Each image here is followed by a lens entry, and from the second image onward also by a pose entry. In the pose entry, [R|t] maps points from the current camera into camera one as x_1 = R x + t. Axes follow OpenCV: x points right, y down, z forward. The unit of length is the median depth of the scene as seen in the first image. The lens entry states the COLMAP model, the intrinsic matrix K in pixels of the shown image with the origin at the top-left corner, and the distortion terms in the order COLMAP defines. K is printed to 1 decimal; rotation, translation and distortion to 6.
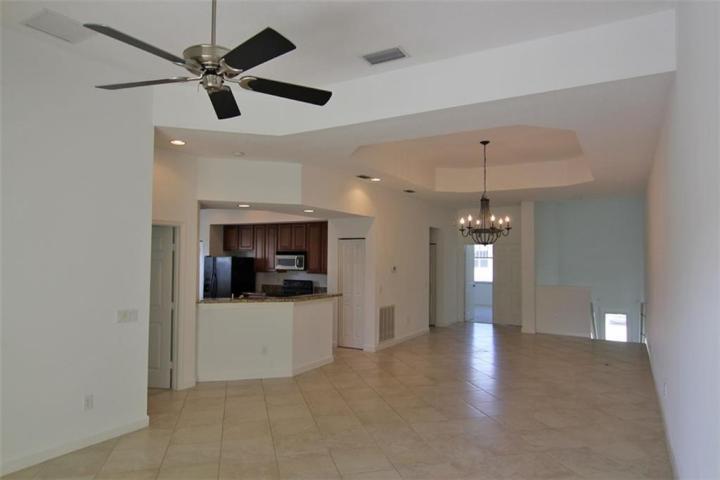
lens RADIAL K [[461.6, 0, 360.0], [0, 461.6, 240.0], [0, 0, 1]] dist [0.001703, 0.000942]
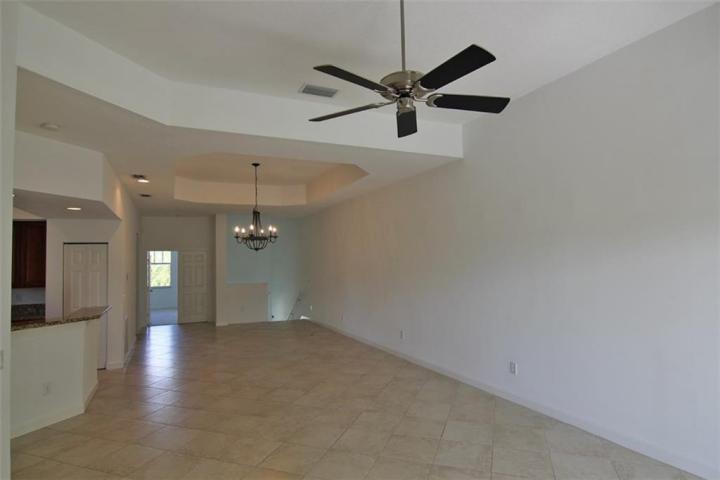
lens RADIAL K [[403.6, 0, 360.0], [0, 403.6, 240.0], [0, 0, 1]] dist [-0.001646, 0.000291]
pose [[0.560767, 0.020897, 0.827710, -0.429984], [-0.003679, 0.999734, -0.022748, 0.007042], [-0.827966, 0.009711, 0.560695, 0.190039]]
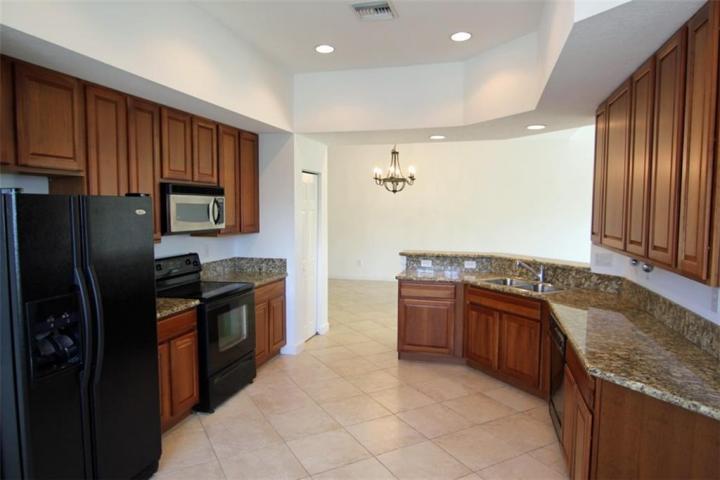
lens RADIAL K [[461.6, 0, 360.0], [0, 461.6, 240.0], [0, 0, 1]] dist [0.001703, 0.000942]
pose [[-0.249915, -0.071439, 0.965629, -0.784390], [-0.035726, 0.997276, 0.064534, 0.054137], [-0.967609, -0.018370, -0.251786, 1.280071]]
